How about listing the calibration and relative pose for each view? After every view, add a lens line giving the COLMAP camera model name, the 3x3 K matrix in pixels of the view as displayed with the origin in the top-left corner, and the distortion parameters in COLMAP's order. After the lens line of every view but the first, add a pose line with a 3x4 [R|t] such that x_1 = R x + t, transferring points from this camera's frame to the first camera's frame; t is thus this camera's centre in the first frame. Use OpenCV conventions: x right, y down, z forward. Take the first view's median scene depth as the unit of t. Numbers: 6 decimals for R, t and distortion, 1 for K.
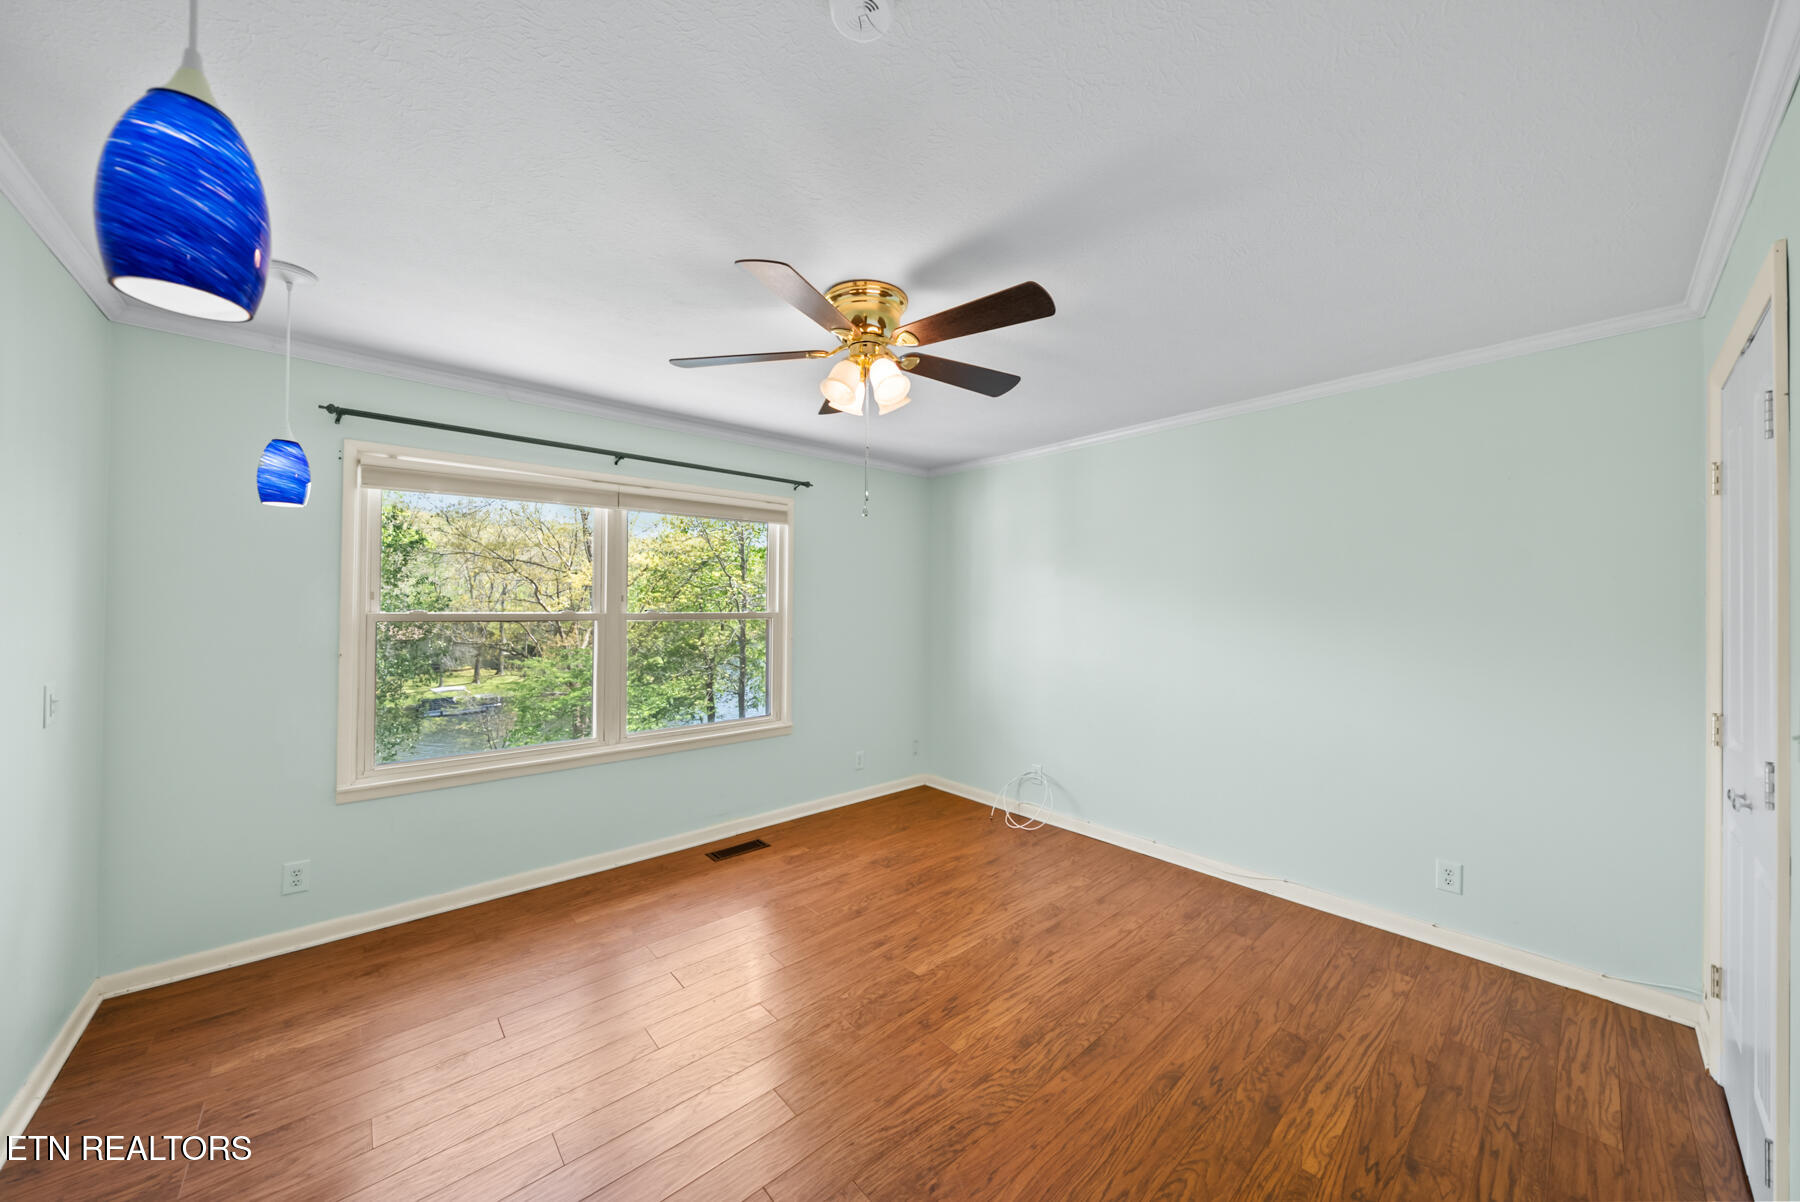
lens RADIAL K [[621.1, 0, 895.5], [0, 621.1, 599.5], [0, 0, 1]] dist [-0.001849, 0.000070]
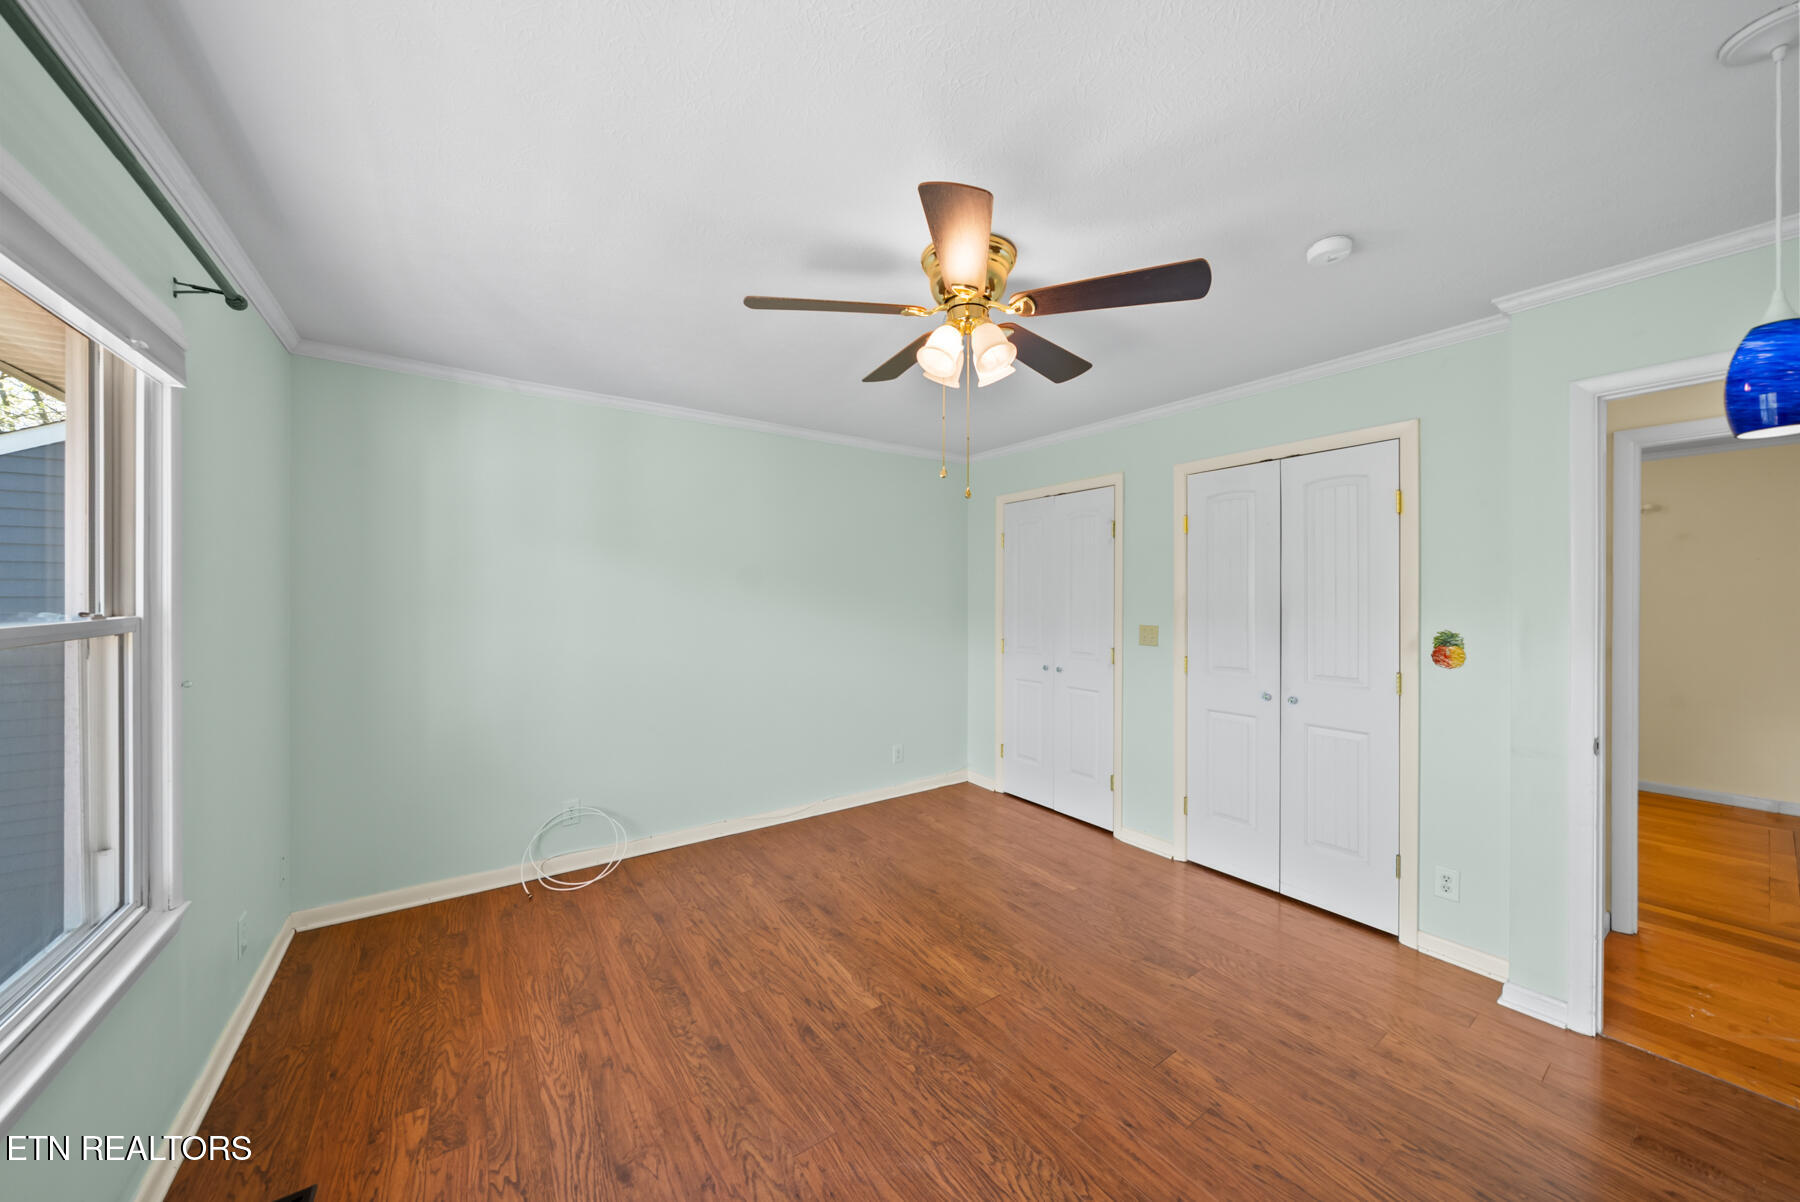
lens RADIAL K [[621.1, 0, 896.5], [0, 621.1, 598.5], [0, 0, 1]] dist [-0.001849, 0.000070]
pose [[0.110763, -0.012975, 0.993762, -0.669854], [-0.012564, 0.999817, 0.014454, -0.002866], [-0.993767, -0.014086, 0.110580, 0.692785]]
